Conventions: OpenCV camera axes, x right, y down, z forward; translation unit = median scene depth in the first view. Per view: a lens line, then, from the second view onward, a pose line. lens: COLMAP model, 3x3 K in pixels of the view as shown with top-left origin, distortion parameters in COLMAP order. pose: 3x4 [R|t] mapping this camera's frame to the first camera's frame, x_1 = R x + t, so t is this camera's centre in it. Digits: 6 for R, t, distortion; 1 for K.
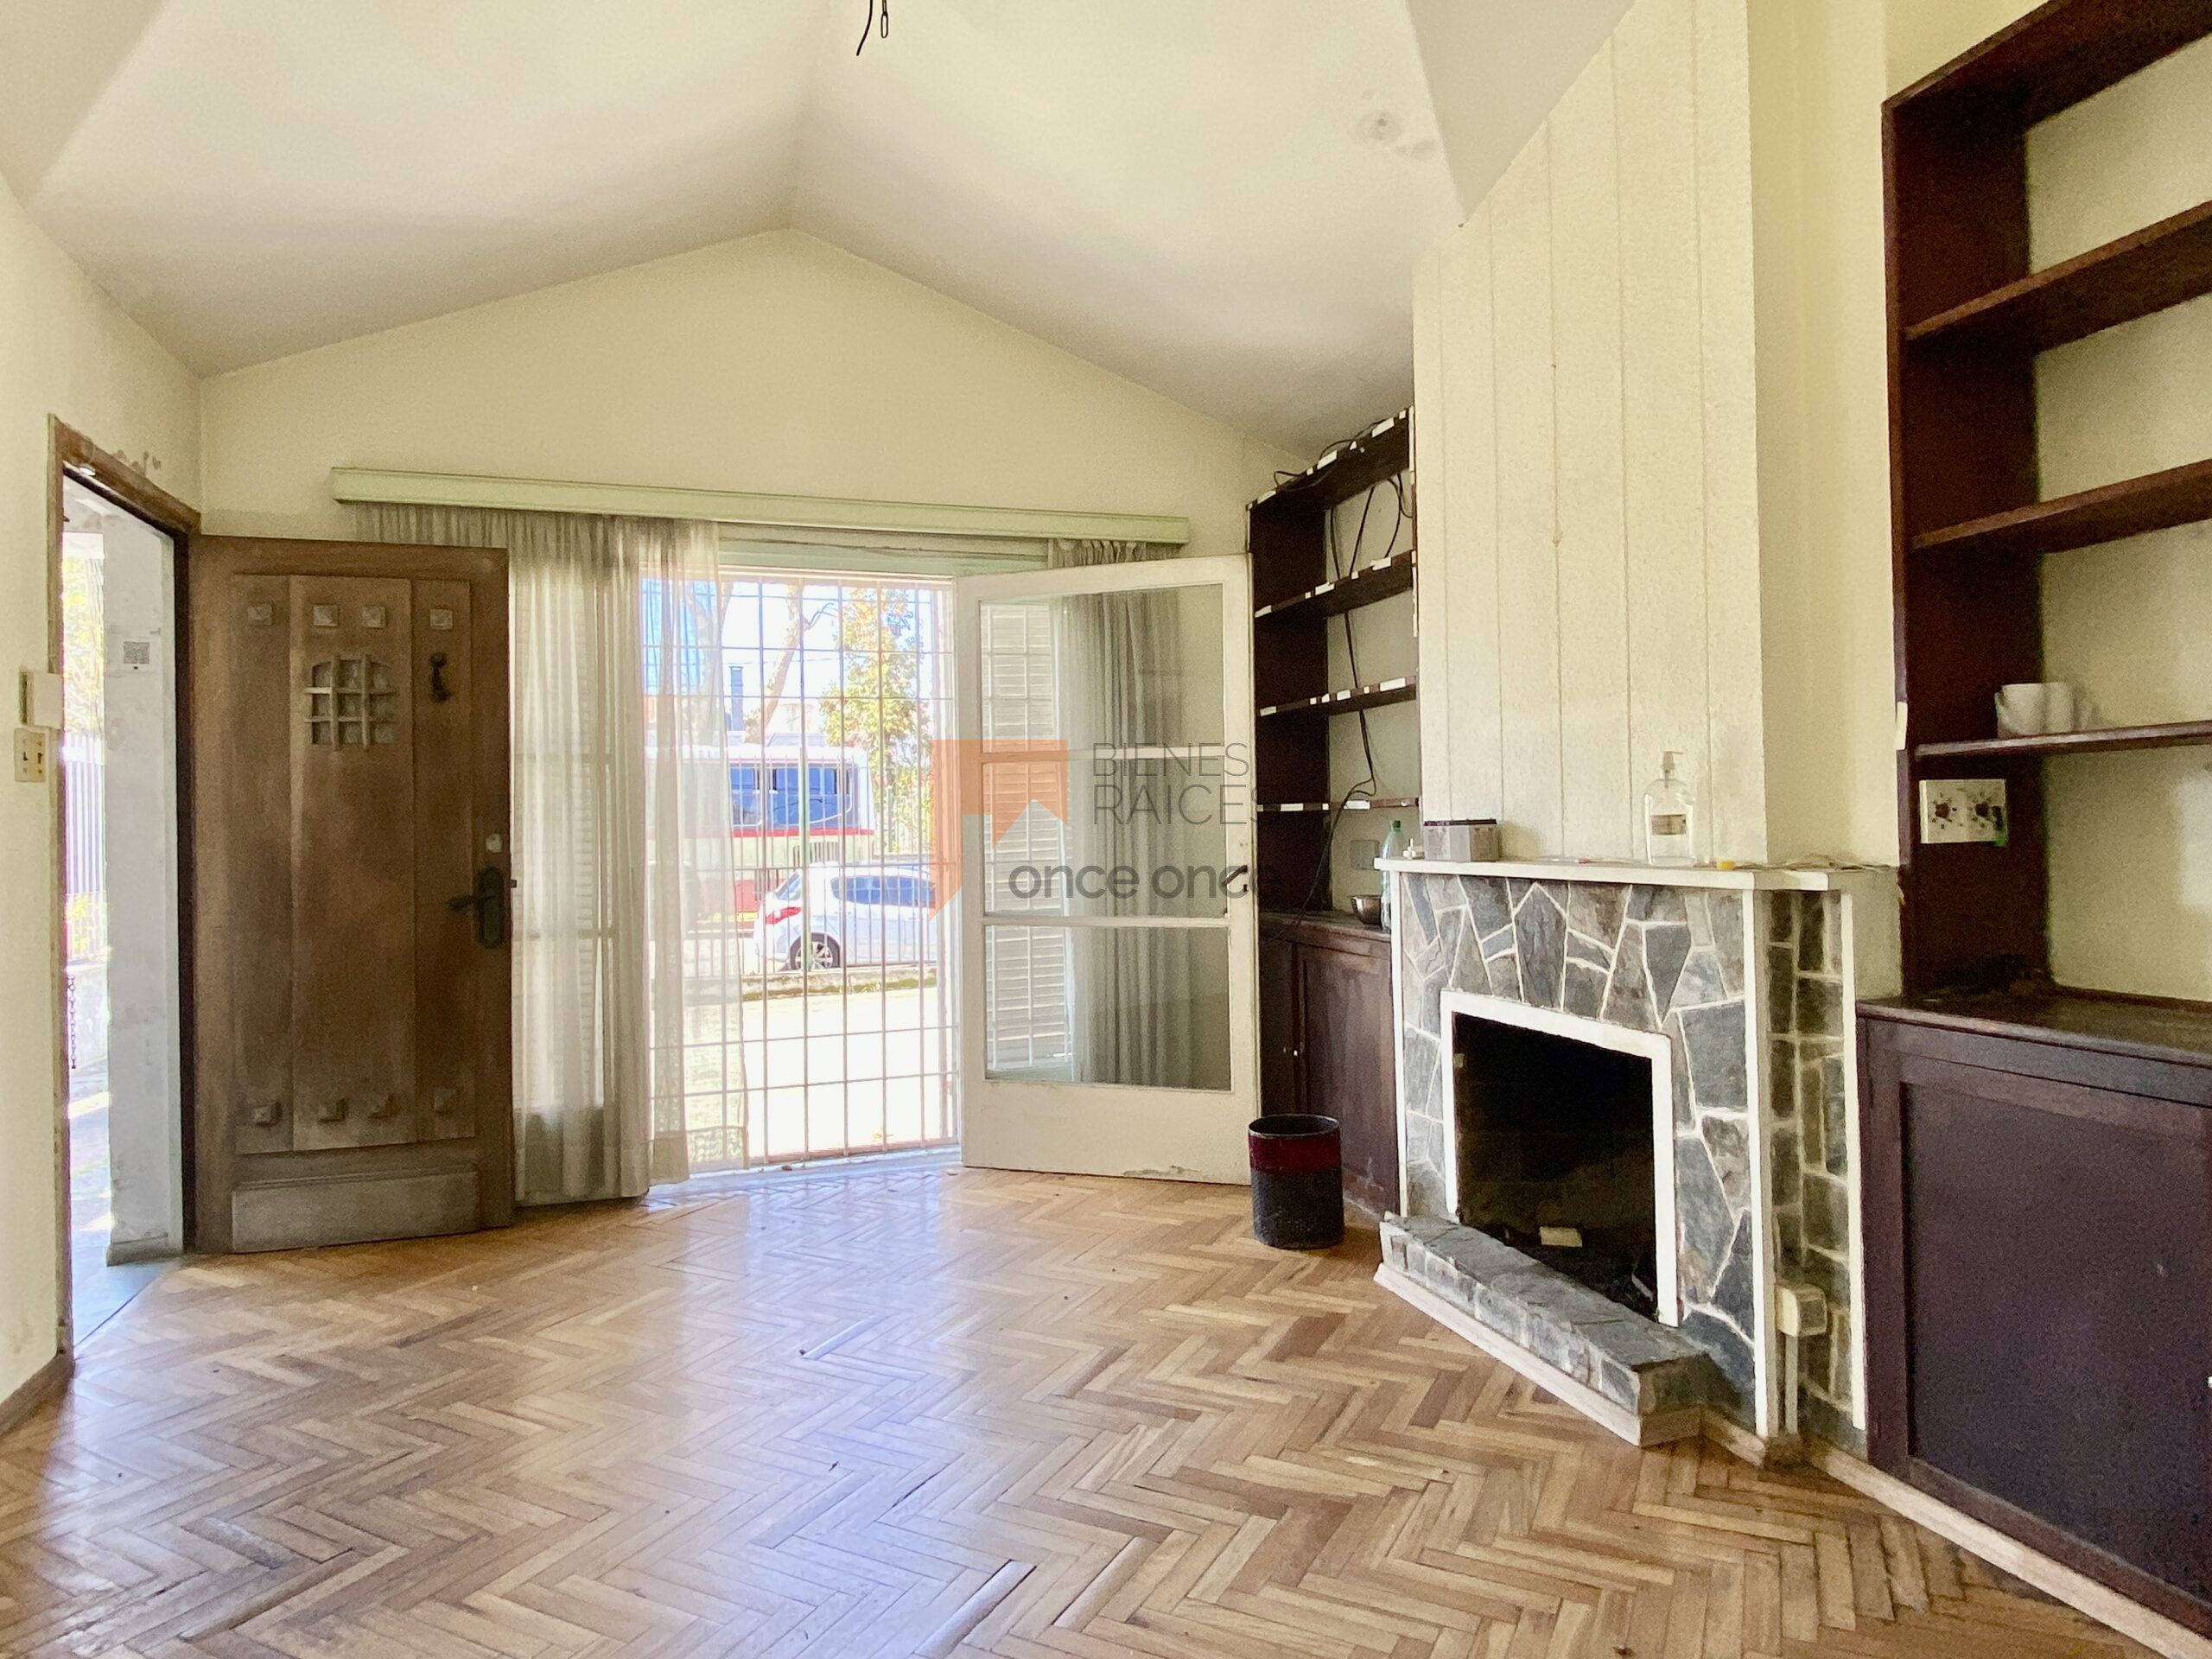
lens RADIAL K [[1300.8, 0, 1096.7], [0, 1300.8, 822.8], [0, 0, 1]] dist [0.033307, -0.036840]
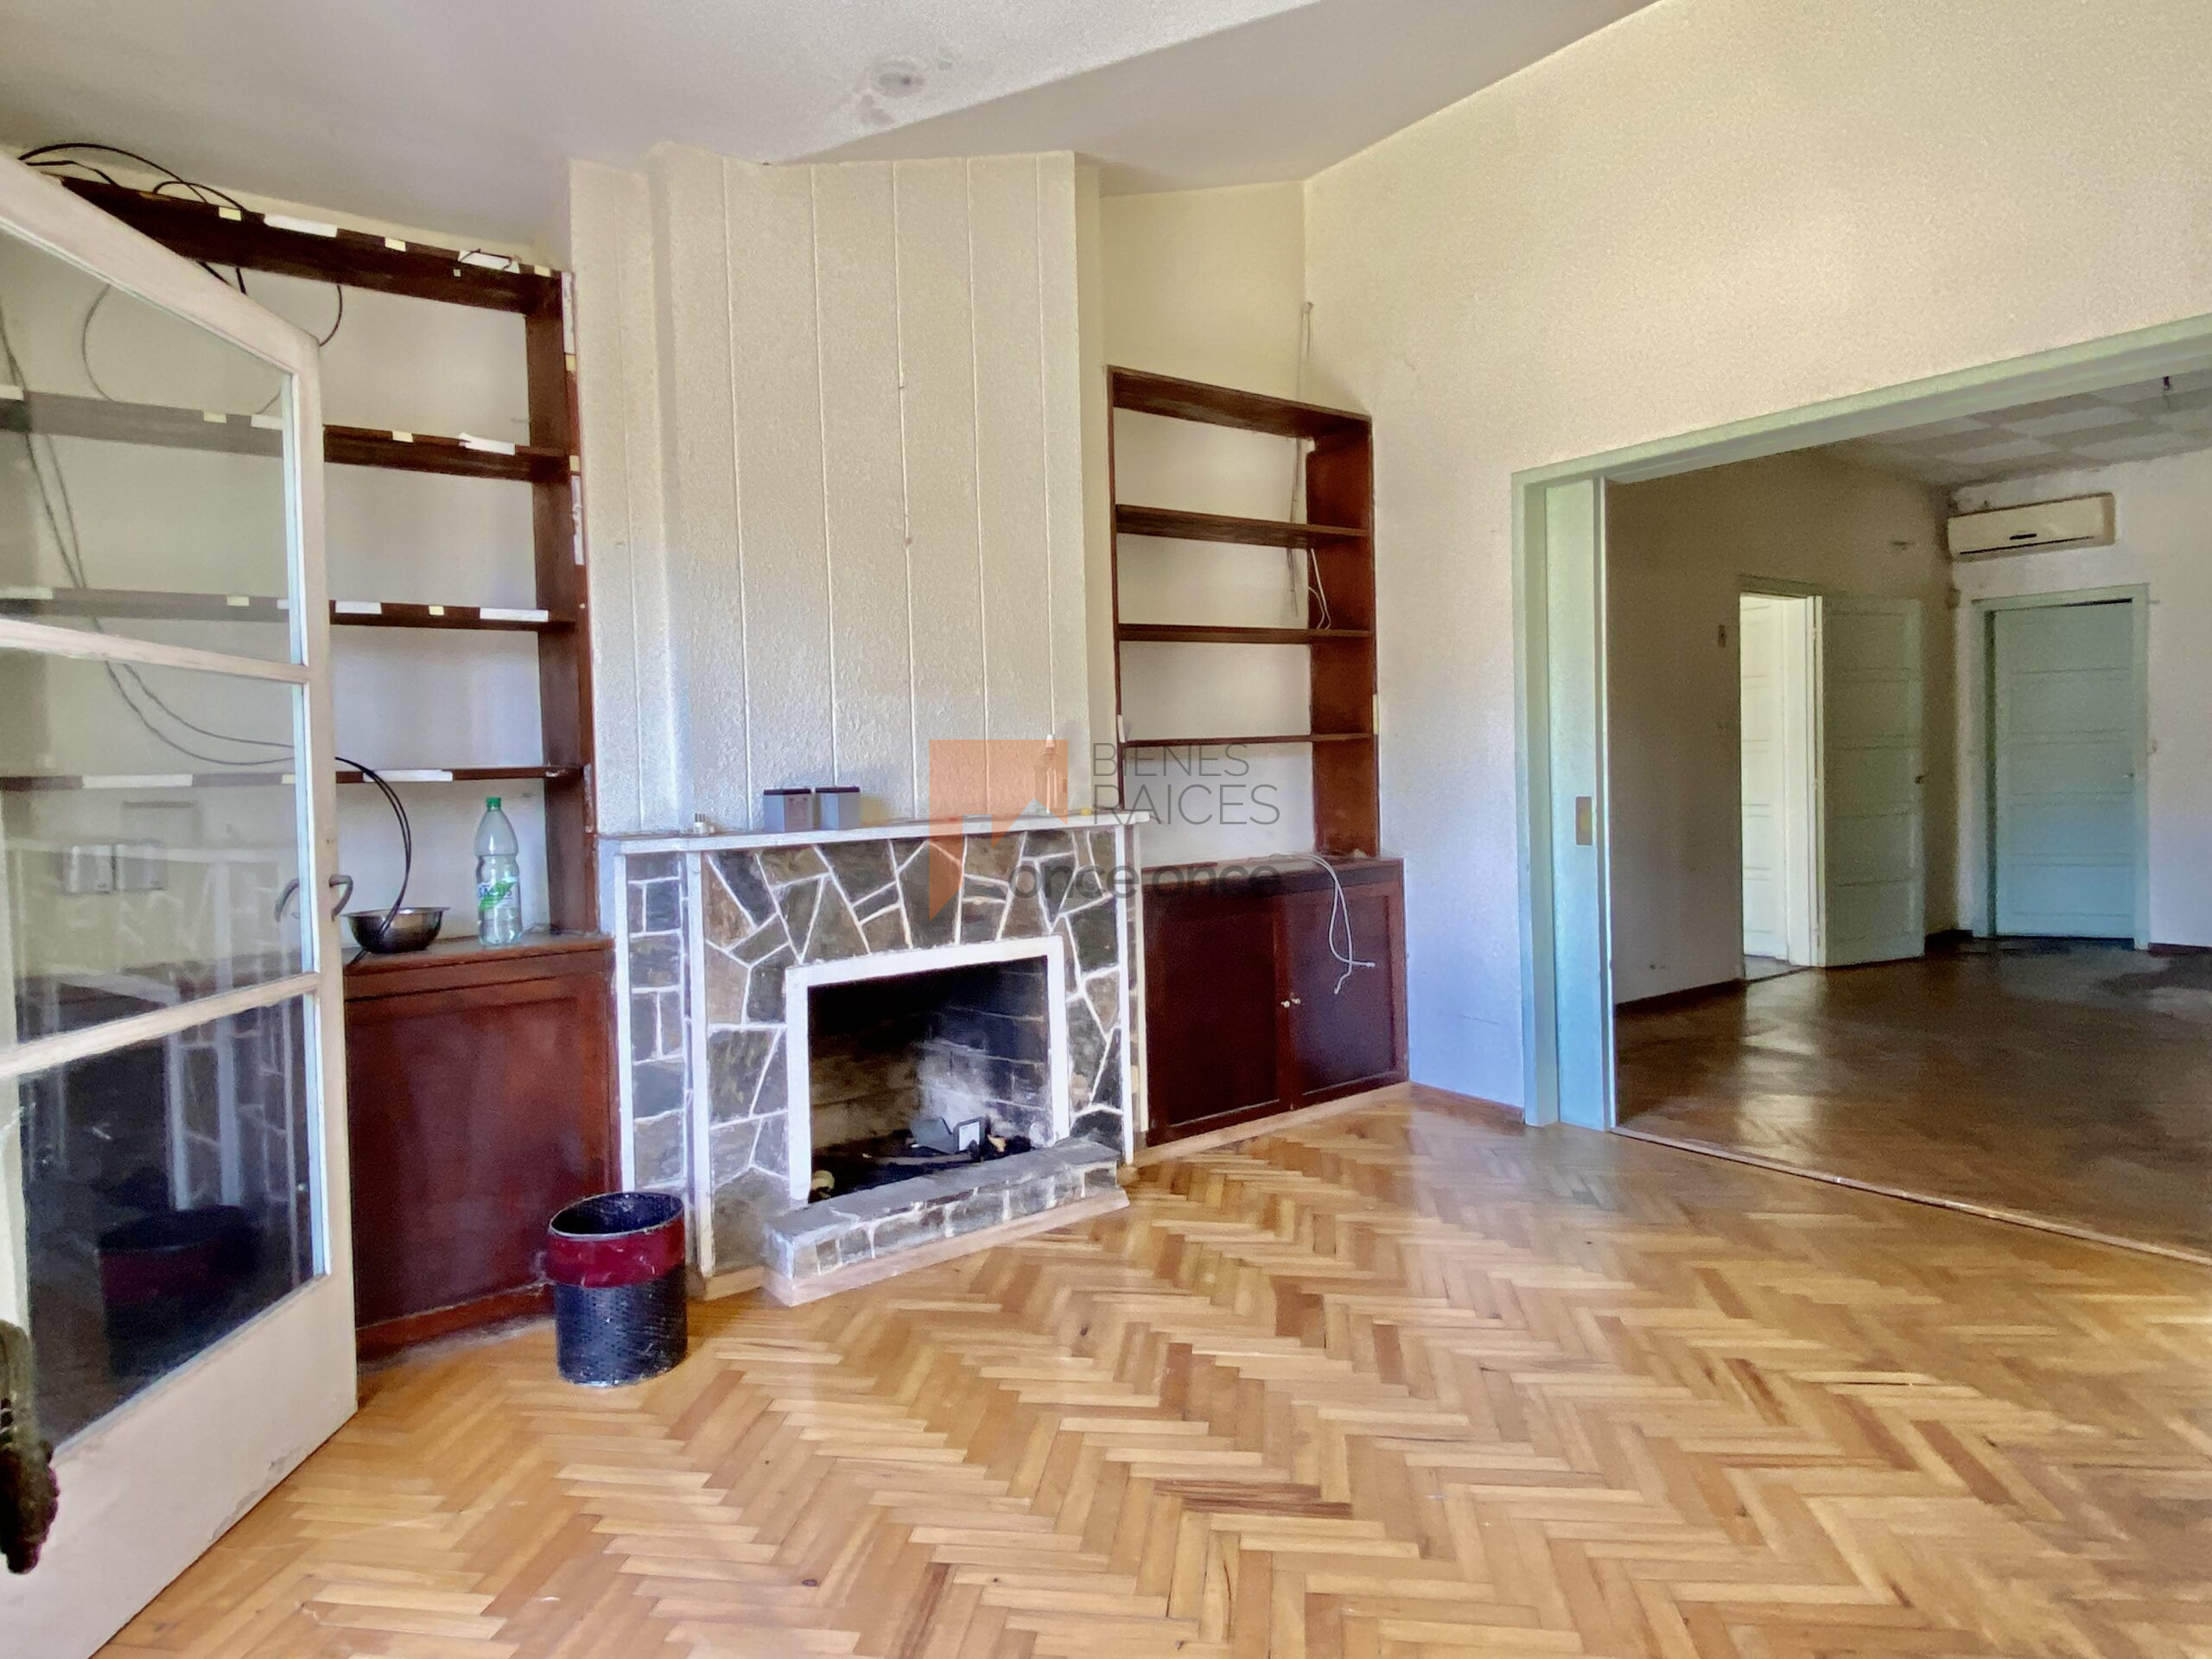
lens RADIAL K [[1300.8, 0, 1099.8], [0, 1300.8, 806.4], [0, 0, 1]] dist [0.033307, -0.036840]
pose [[-0.322693, -0.010495, 0.946445, -0.871618], [0.028018, 0.999394, 0.020635, -0.003315], [-0.946089, 0.033176, -0.322204, 1.351522]]
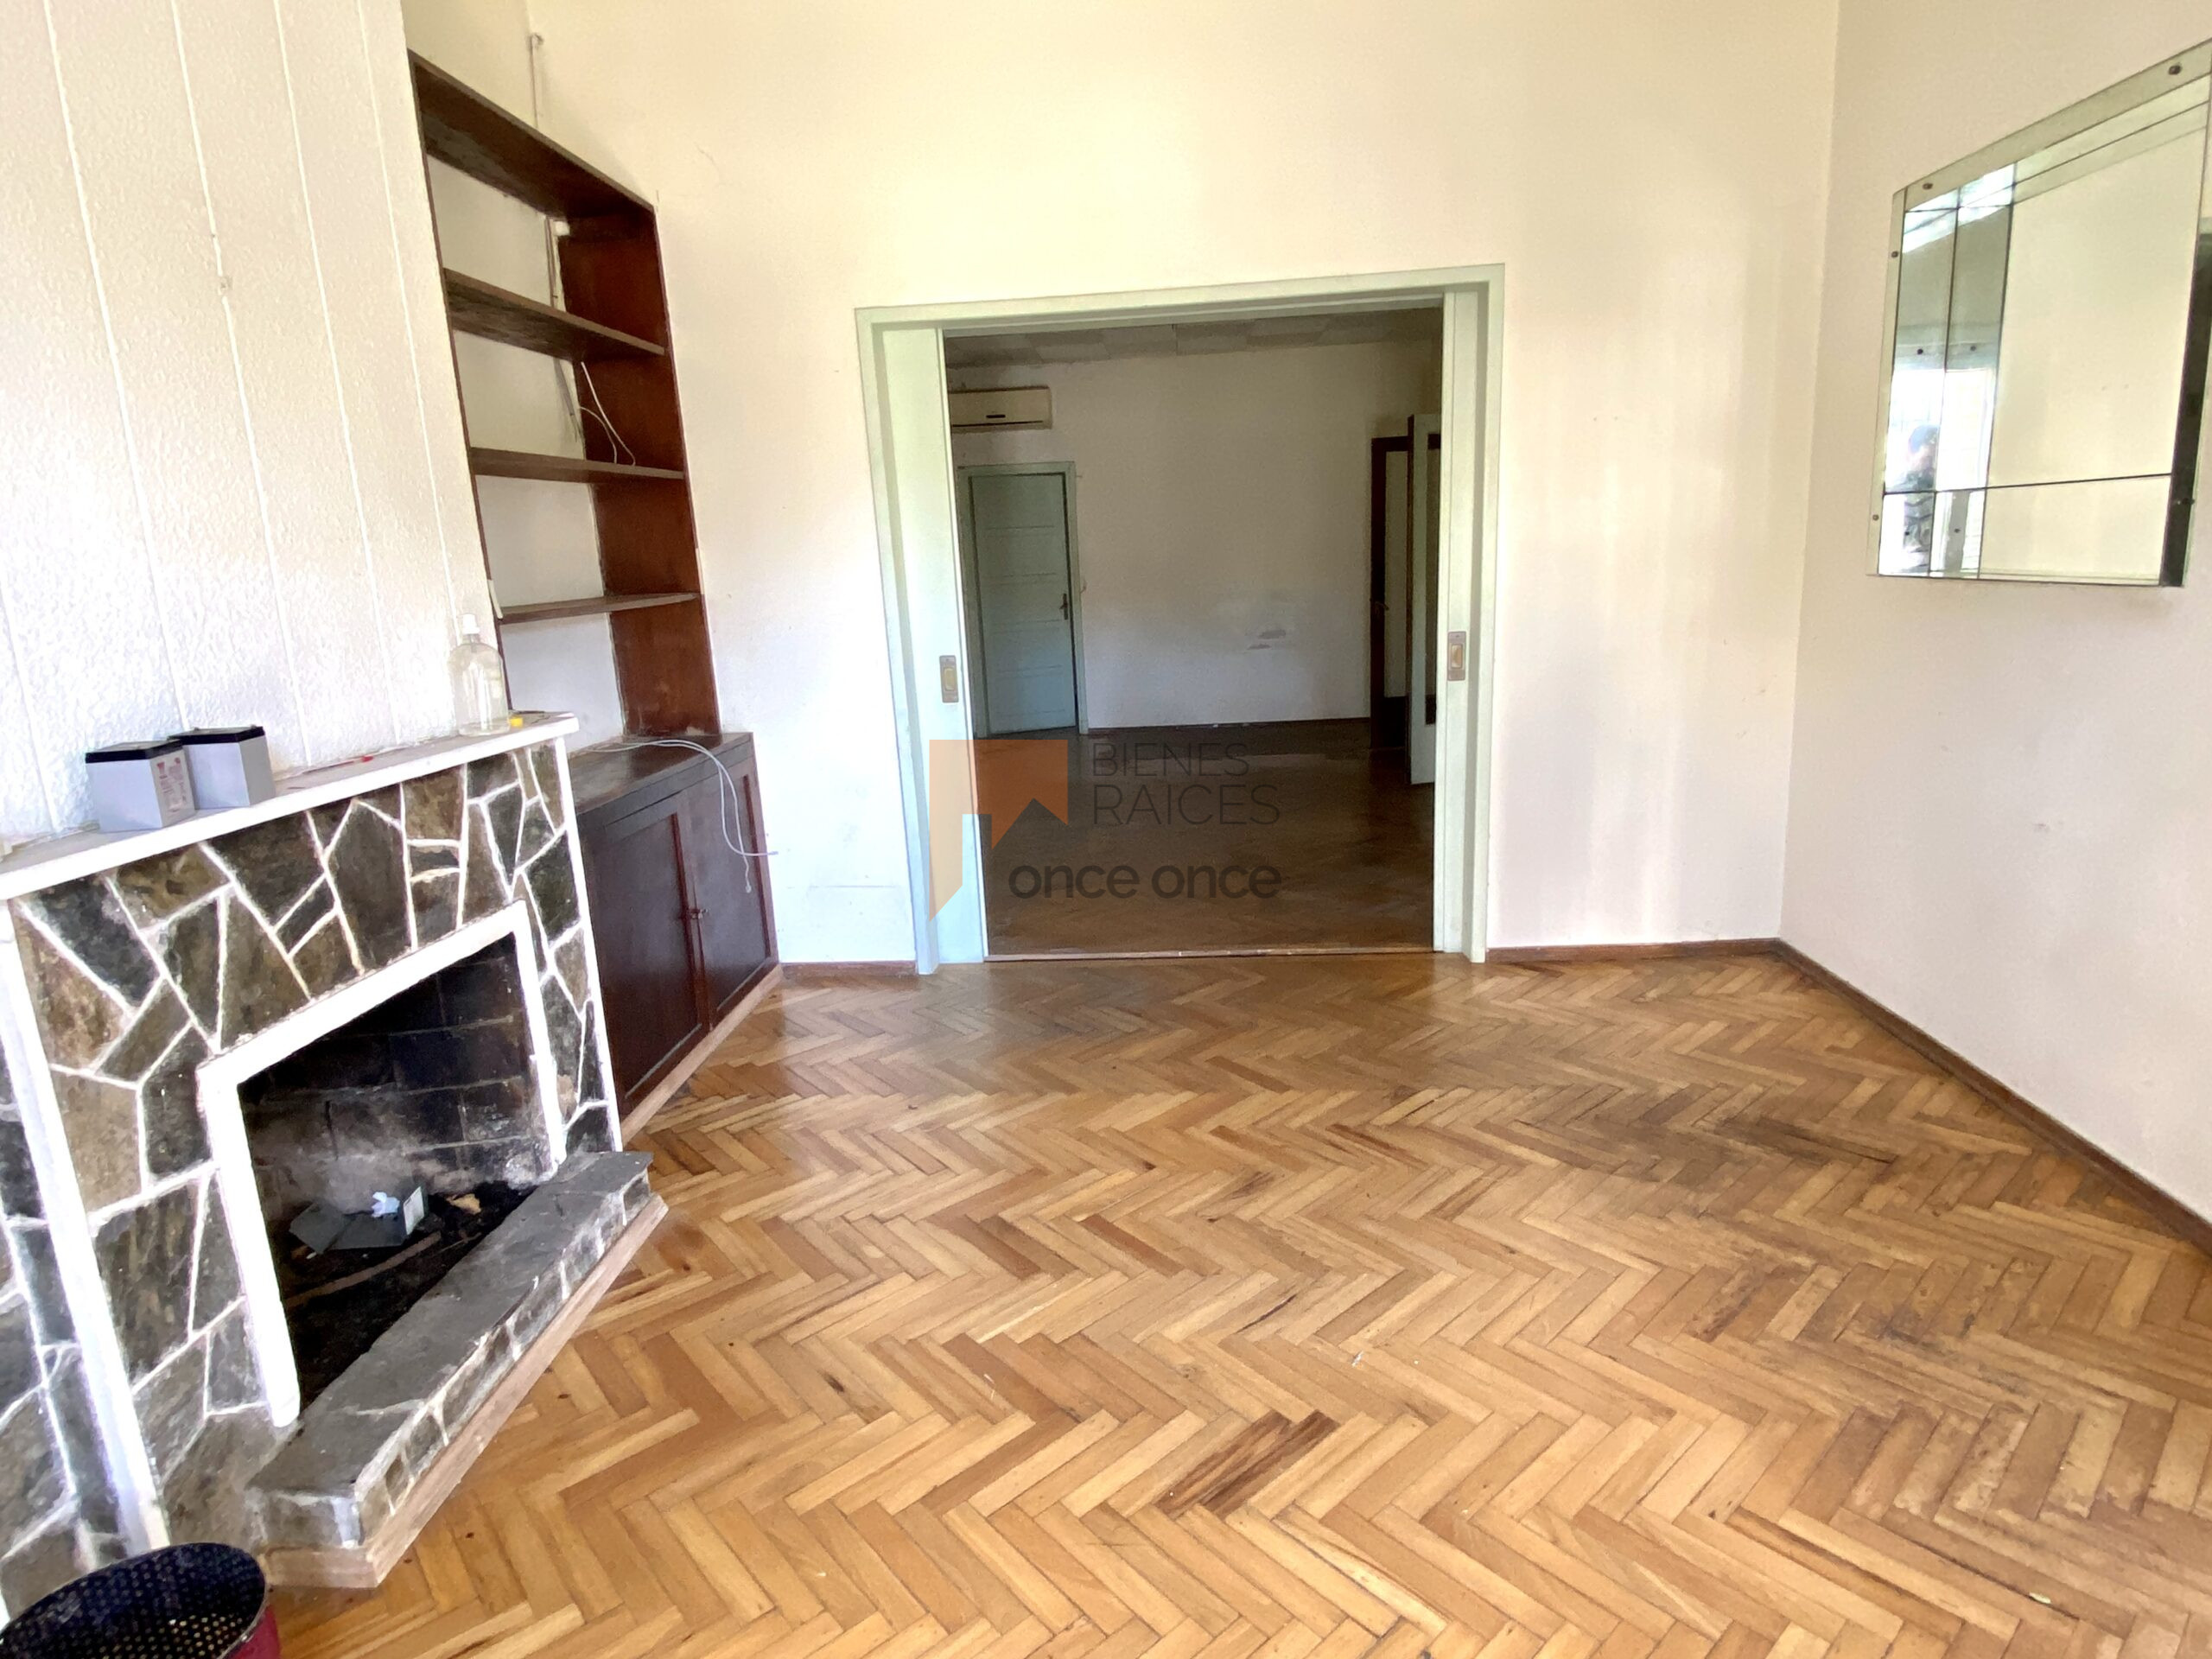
lens RADIAL K [[1213.1, 0, 1090.0], [0, 1213.1, 819.6], [0, 0, 1]] dist [-0.002262, -0.010419]
pose [[-0.919676, -0.024540, 0.391911, -0.318286], [0.062527, 0.976160, 0.207852, -0.060876], [-0.387668, 0.215662, -0.896216, 1.588145]]
